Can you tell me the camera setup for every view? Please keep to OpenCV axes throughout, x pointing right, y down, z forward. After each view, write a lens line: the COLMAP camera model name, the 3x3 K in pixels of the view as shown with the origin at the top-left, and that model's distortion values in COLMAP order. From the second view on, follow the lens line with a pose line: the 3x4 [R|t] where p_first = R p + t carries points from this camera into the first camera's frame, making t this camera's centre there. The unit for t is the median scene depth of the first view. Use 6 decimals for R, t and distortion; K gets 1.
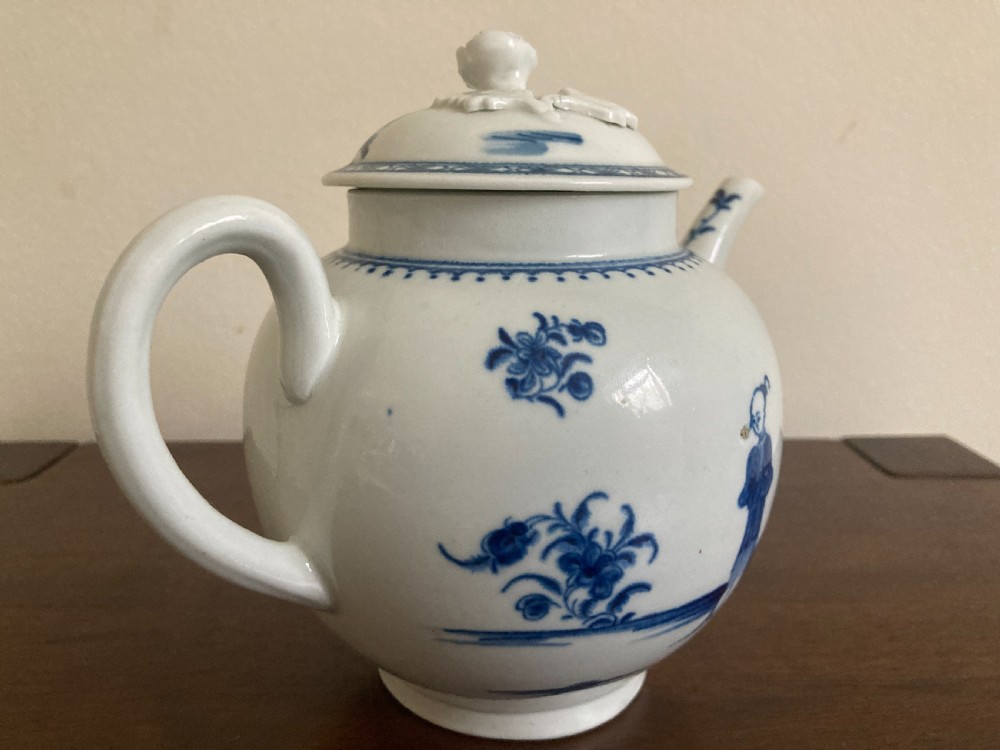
lens RADIAL K [[825.8, 0, 496.5], [0, 825.8, 375.5], [0, 0, 1]] dist [0.019273, -0.003680]
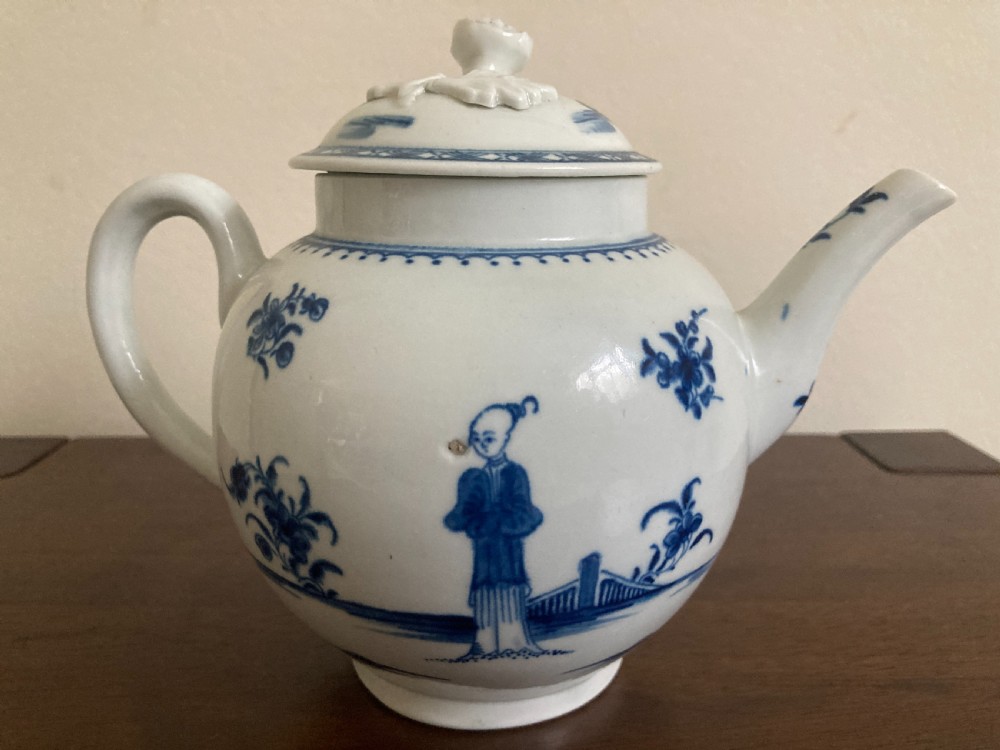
lens RADIAL K [[825.8, 0, 496.5], [0, 825.8, 375.5], [0, 0, 1]] dist [0.019273, -0.003680]
pose [[0.678981, 0.178351, -0.712163, 0.969752], [-0.183028, 0.980536, 0.071061, -0.079203], [0.710975, 0.082097, 0.698409, 0.417590]]
